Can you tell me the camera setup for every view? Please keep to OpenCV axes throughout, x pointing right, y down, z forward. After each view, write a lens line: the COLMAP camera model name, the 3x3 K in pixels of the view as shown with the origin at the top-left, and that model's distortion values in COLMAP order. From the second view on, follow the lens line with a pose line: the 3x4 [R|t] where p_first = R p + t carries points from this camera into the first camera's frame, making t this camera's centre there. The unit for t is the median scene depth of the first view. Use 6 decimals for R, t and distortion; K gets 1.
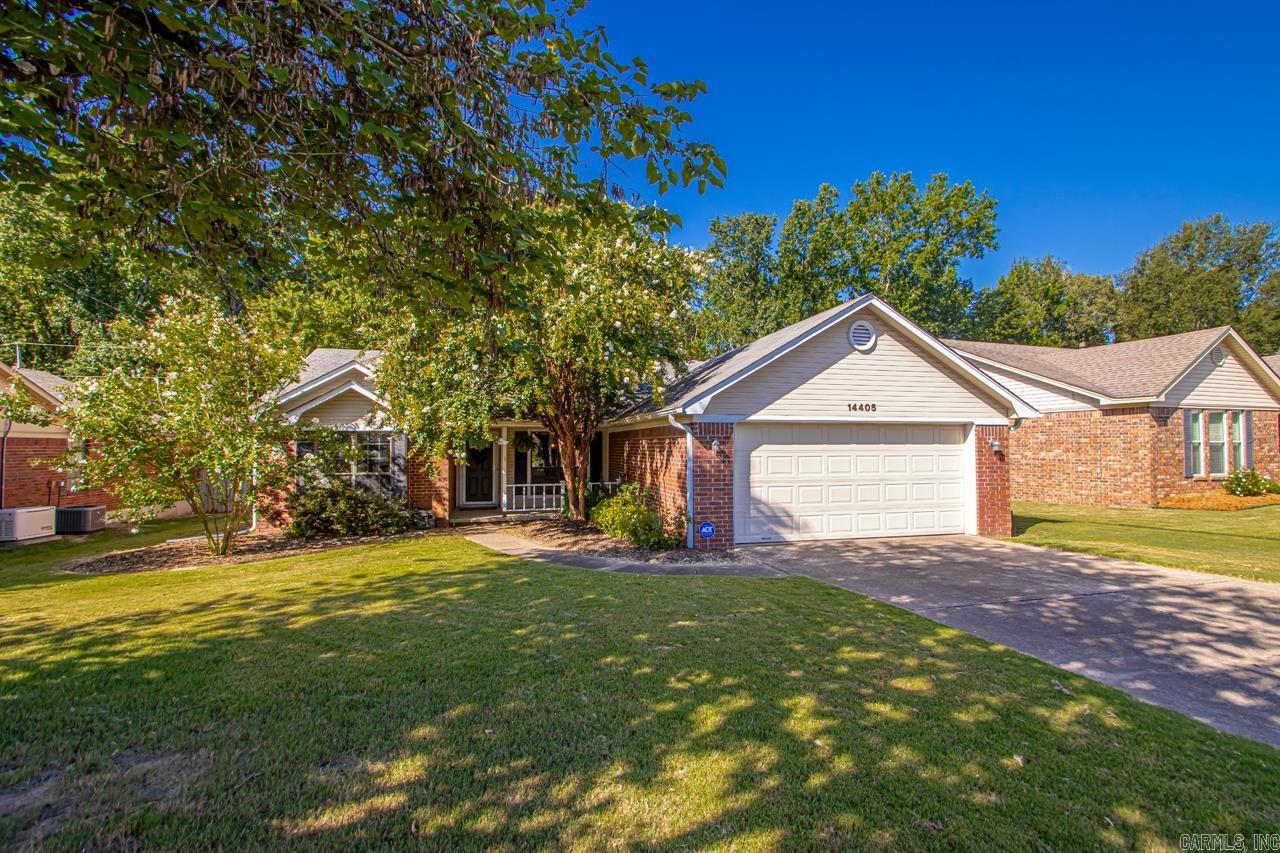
lens RADIAL K [[595.2, 0, 655.7], [0, 595.2, 426.0], [0, 0, 1]] dist [0.013268, -0.014742]
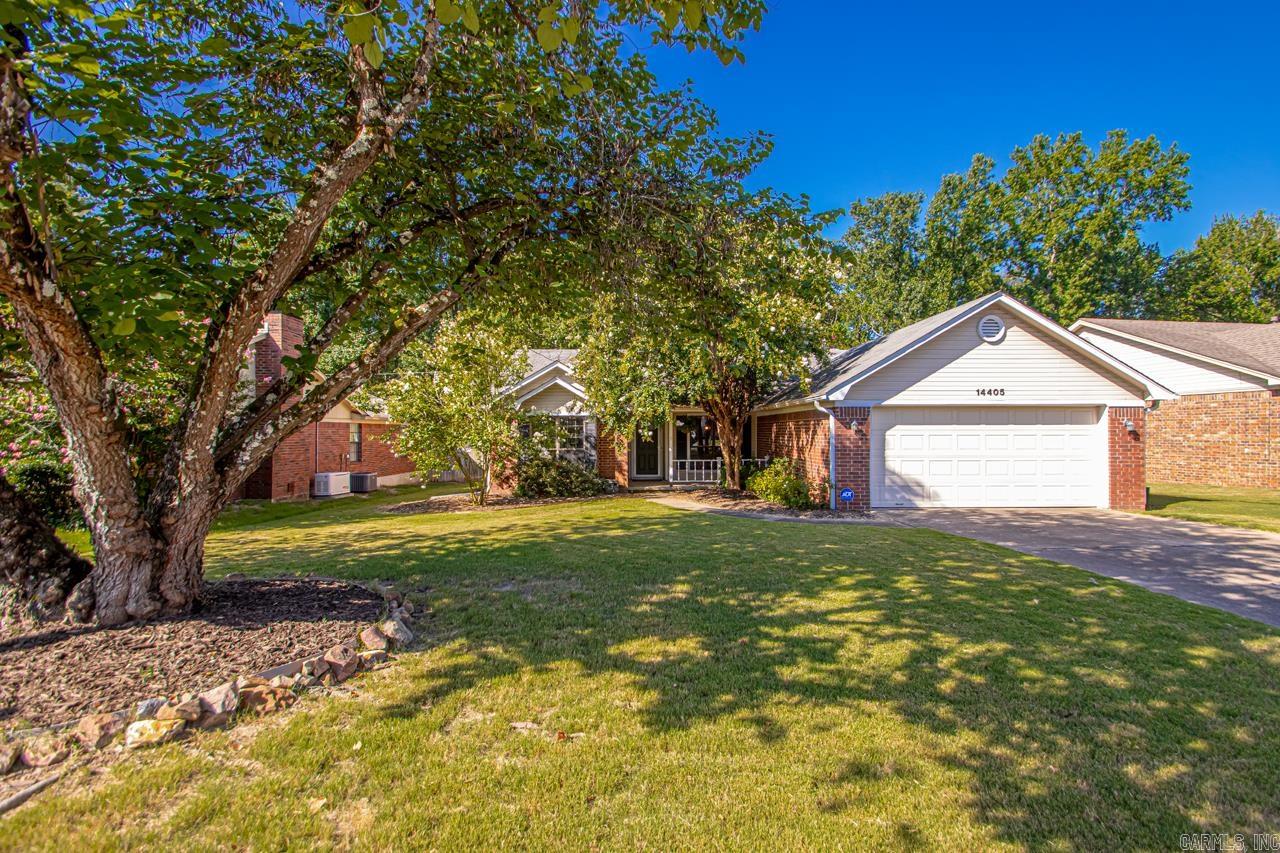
lens RADIAL K [[592.9, 0, 652.3], [0, 592.9, 425.2], [0, 0, 1]] dist [0.014825, -0.017942]
pose [[0.973016, -0.001811, -0.230729, -0.017805], [0.007197, 0.999721, 0.022503, 0.001477], [0.230624, -0.023556, 0.972758, -0.230575]]
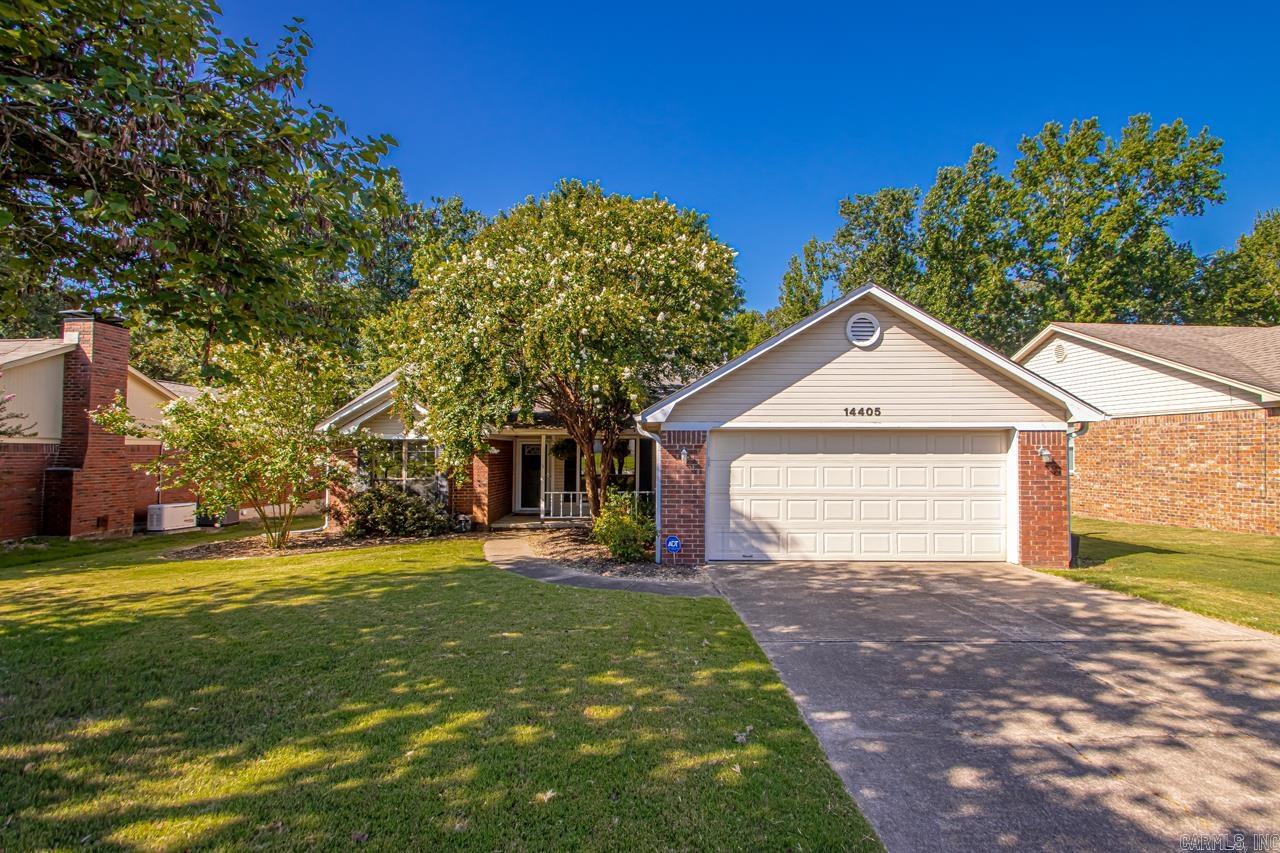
lens RADIAL K [[628.8, 0, 642.1], [0, 628.8, 433.5], [0, 0, 1]] dist [0.016868, -0.018965]
pose [[0.964048, -0.005335, -0.265674, 0.257683], [0.006627, 0.999970, 0.003966, -0.004667], [0.265645, -0.005584, 0.964055, 0.018918]]
